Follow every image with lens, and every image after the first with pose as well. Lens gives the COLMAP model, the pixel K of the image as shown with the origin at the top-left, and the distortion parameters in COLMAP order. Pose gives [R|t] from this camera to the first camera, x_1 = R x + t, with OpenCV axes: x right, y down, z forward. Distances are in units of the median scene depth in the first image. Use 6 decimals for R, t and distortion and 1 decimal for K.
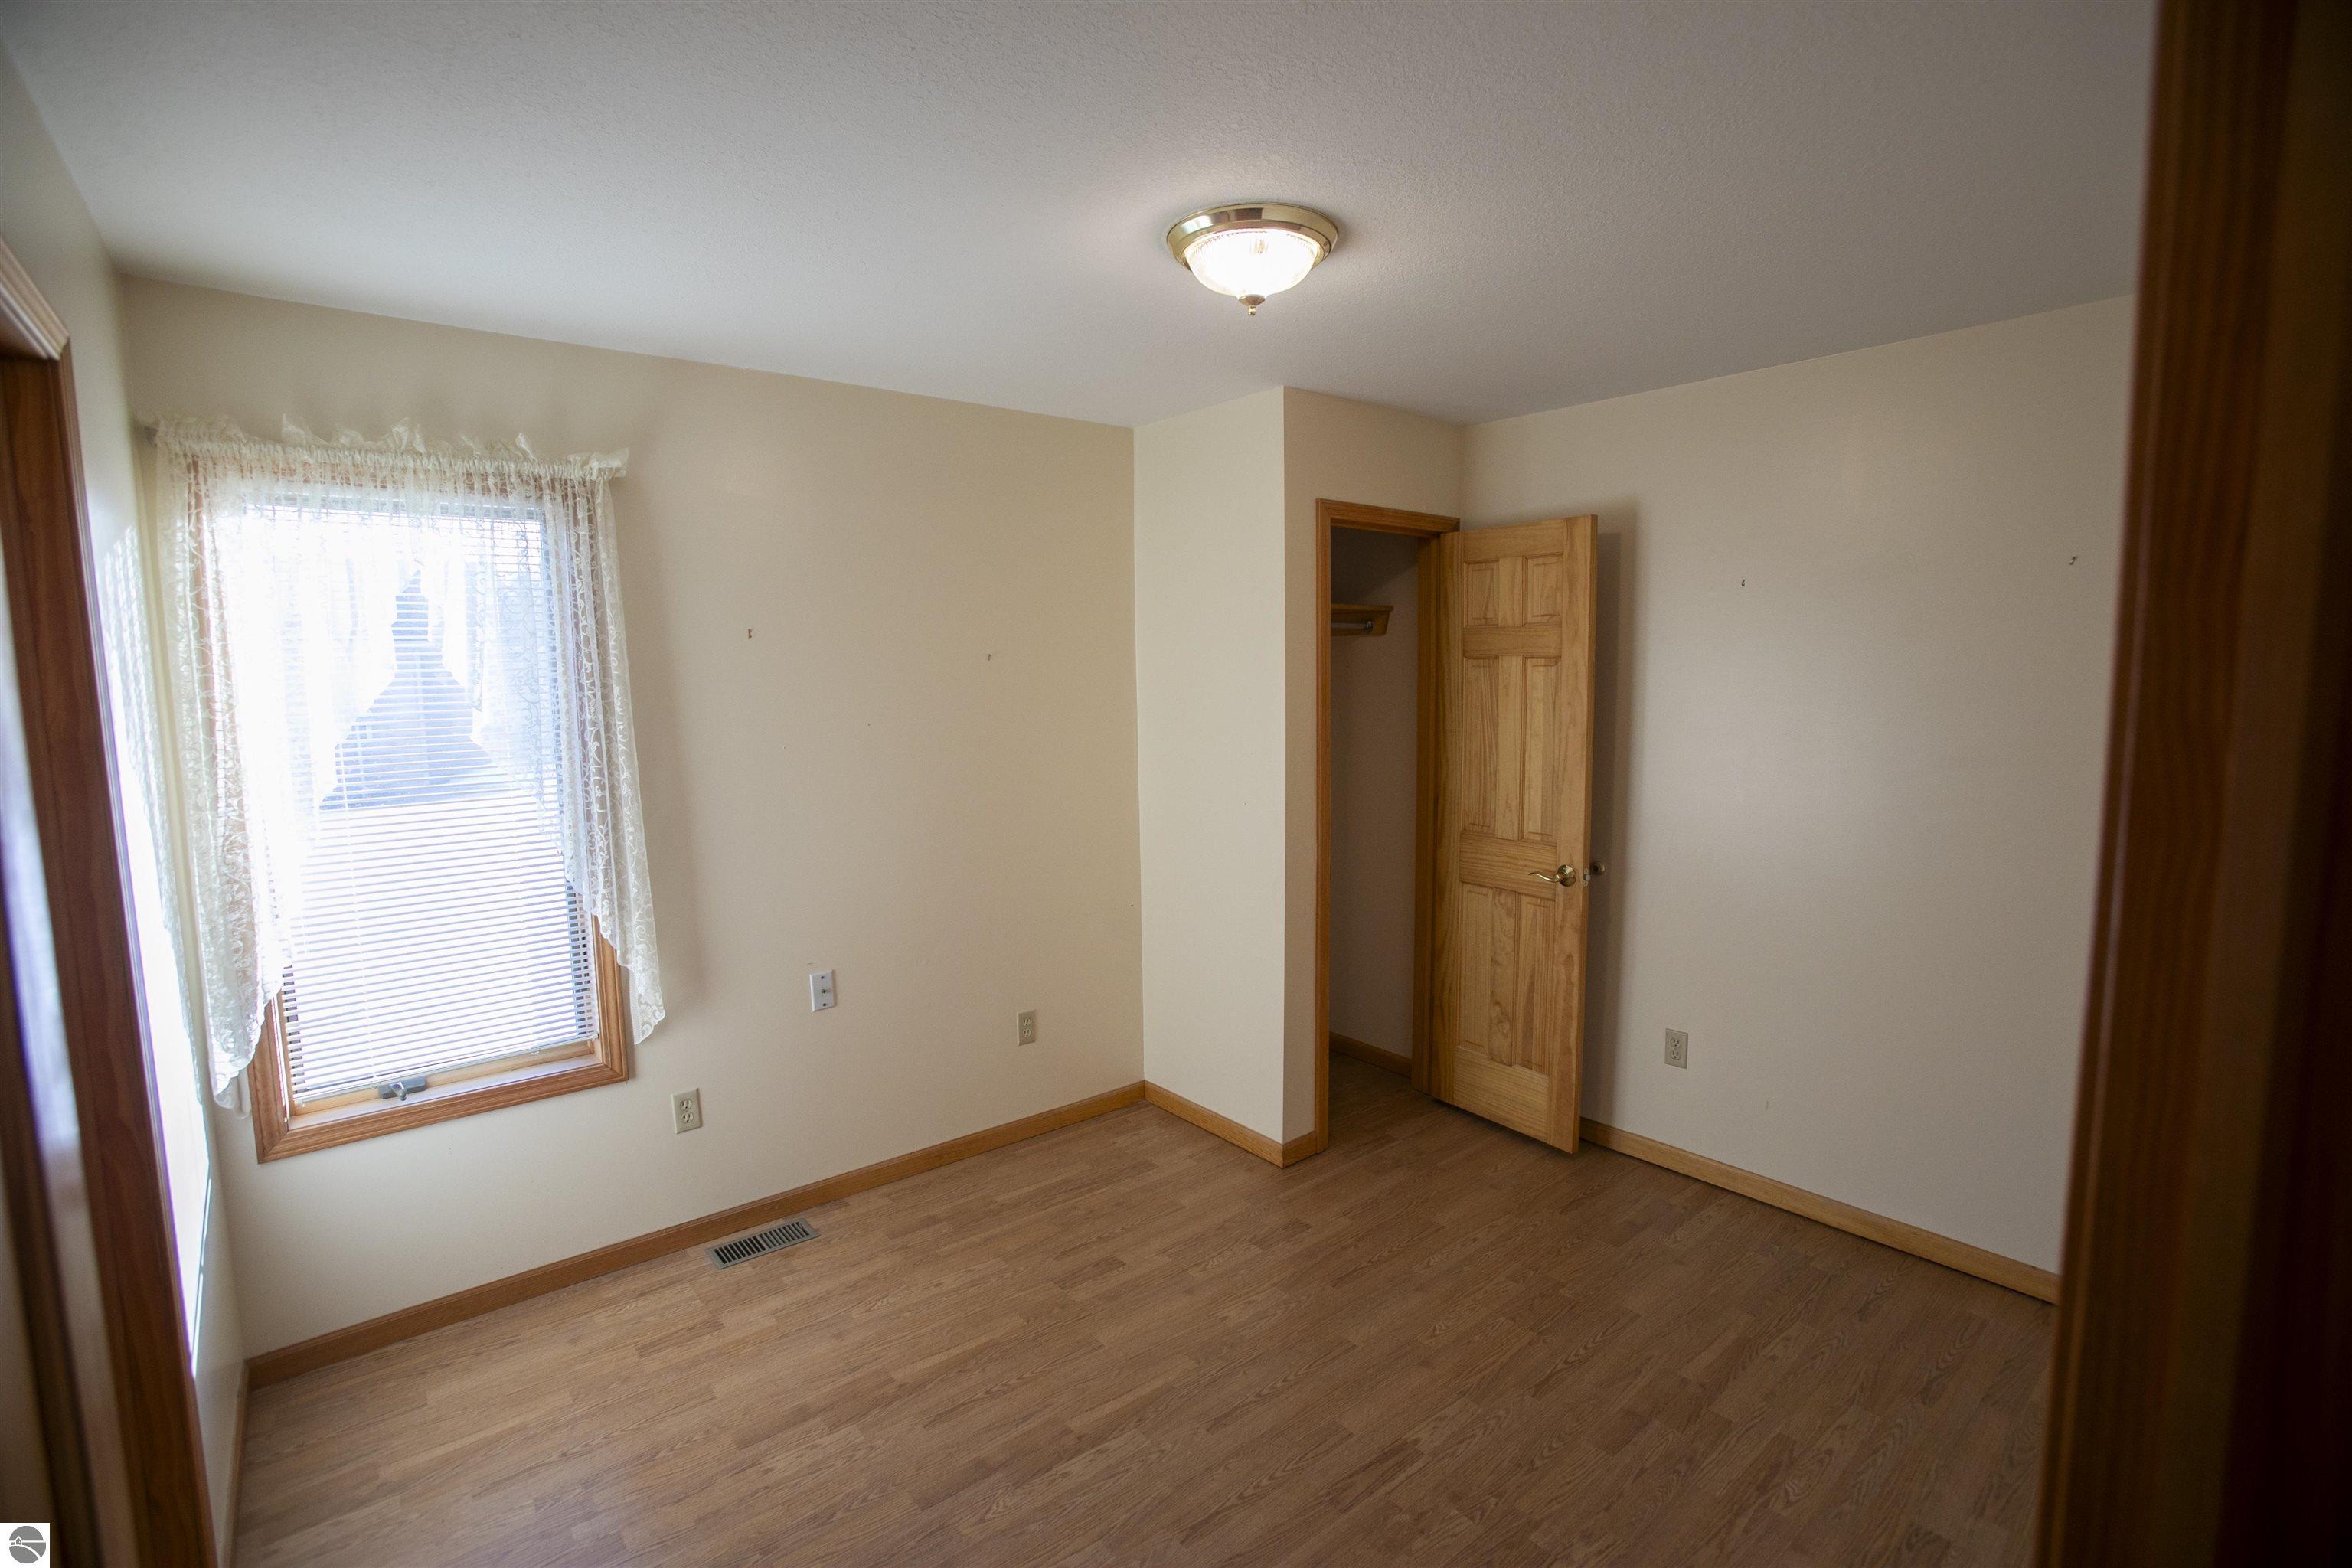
lens RADIAL K [[1078.5, 0, 1169.9], [0, 1078.5, 785.2], [0, 0, 1]] dist [-0.083930, 0.040380]
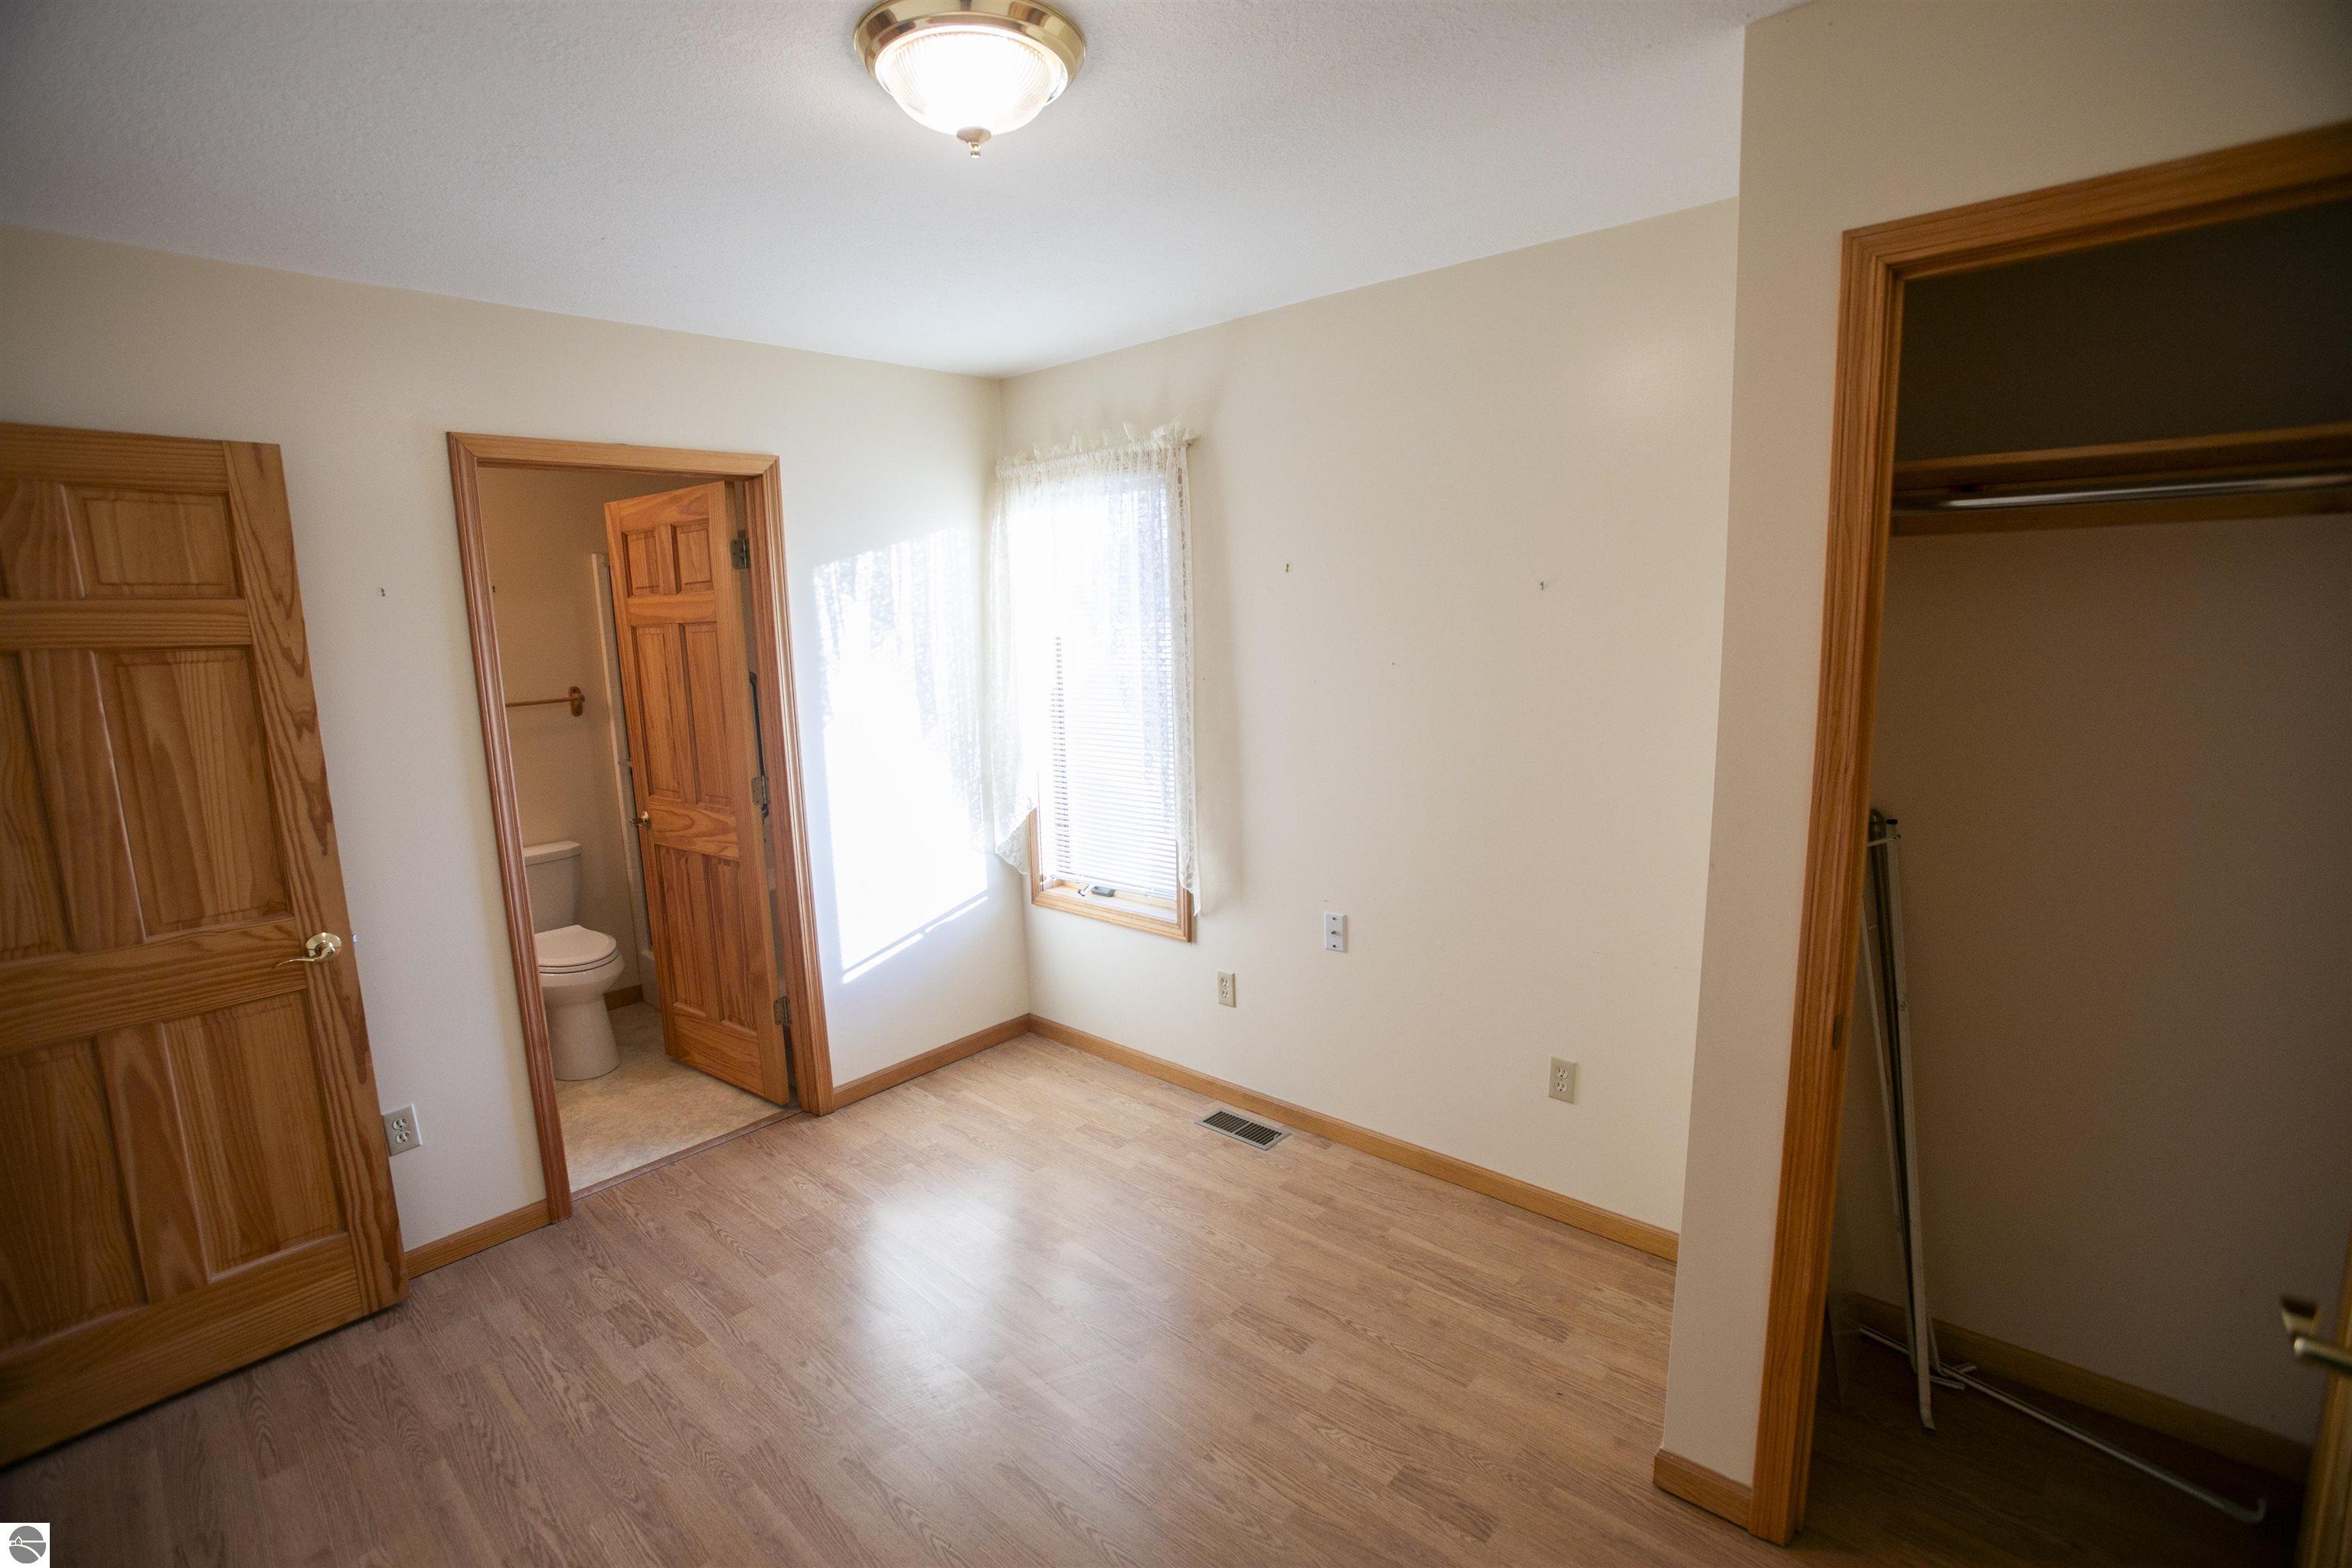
lens RADIAL K [[1078.5, 0, 1169.9], [0, 1078.5, 785.2], [0, 0, 1]] dist [-0.083930, 0.040380]
pose [[0.141921, 0.170936, -0.975007, 0.638880], [-0.079238, 0.983778, 0.160940, -0.093982], [0.986701, 0.054417, 0.153163, 0.739753]]
